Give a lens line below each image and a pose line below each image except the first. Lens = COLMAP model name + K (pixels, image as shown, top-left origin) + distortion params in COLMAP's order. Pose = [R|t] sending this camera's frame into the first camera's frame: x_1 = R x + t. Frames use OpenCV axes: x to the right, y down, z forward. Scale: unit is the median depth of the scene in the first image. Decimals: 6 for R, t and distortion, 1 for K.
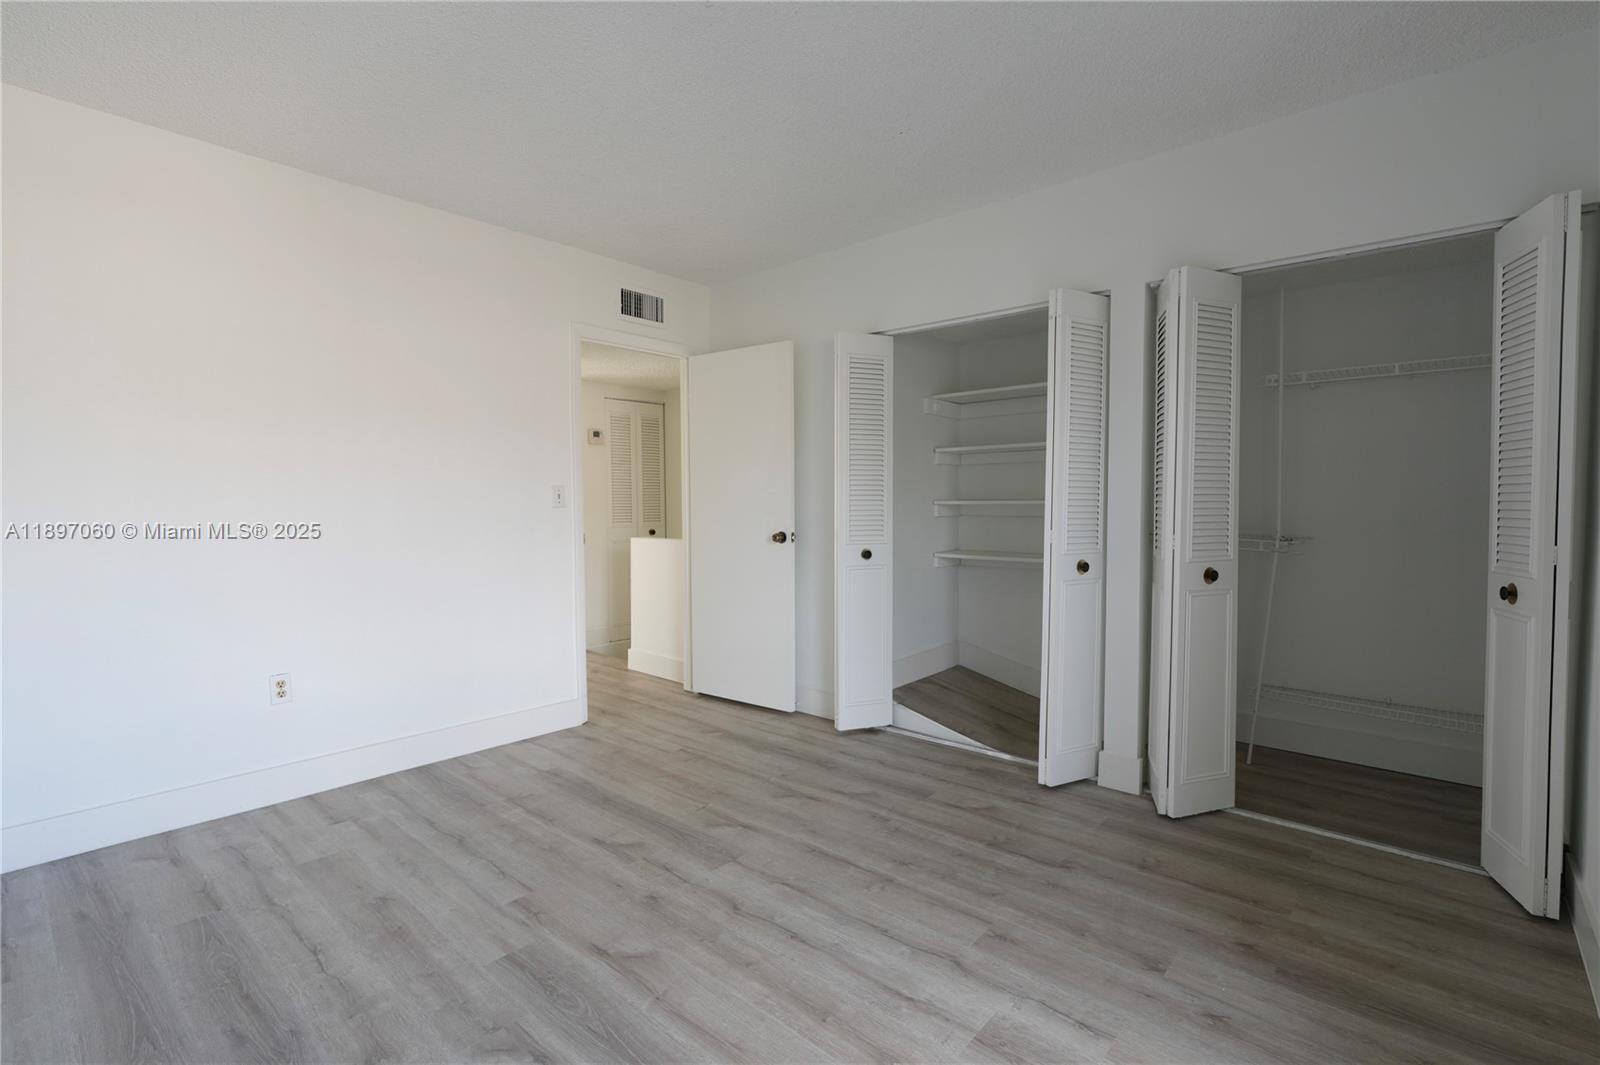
lens RADIAL K [[720.8, 0, 799.9], [0, 720.8, 532.4], [0, 0, 1]] dist [0.001093, -0.000180]
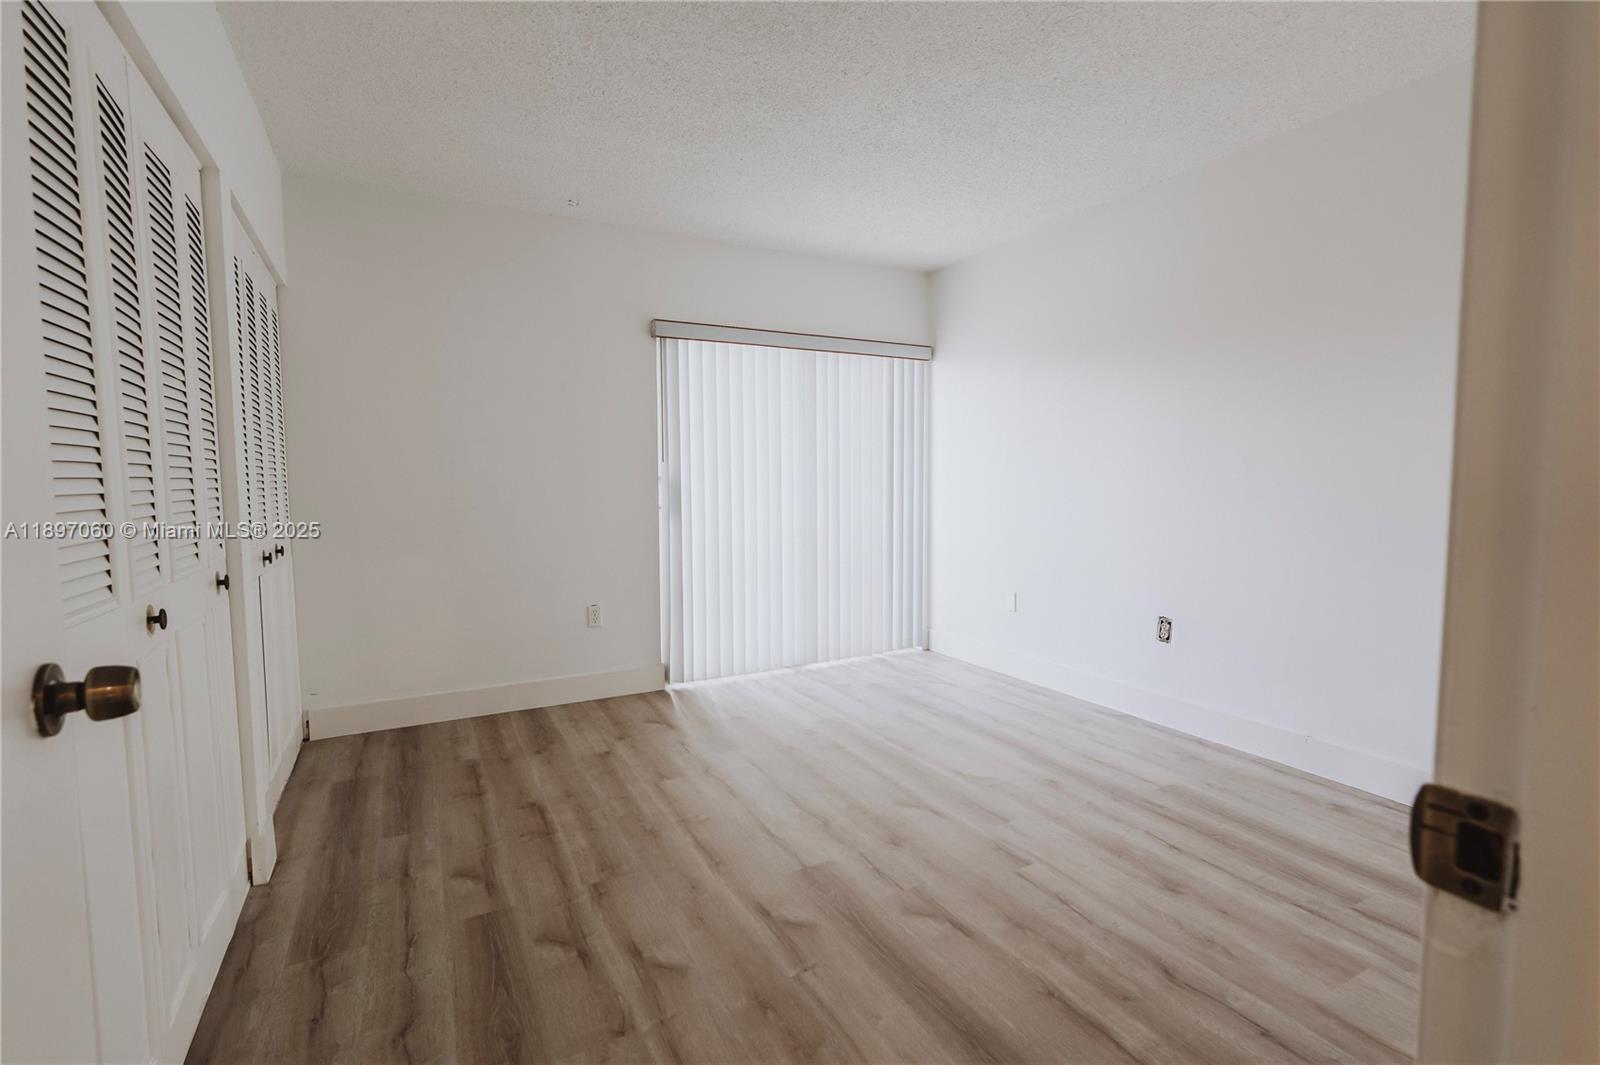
lens RADIAL K [[720.8, 0, 800.0], [0, 720.8, 530.2], [0, 0, 1]] dist [0.001093, -0.000180]
pose [[-0.933824, -0.015665, 0.357389, -0.413500], [0.027100, 0.993072, 0.114338, -0.076786], [-0.356705, 0.116457, -0.926930, 1.836072]]
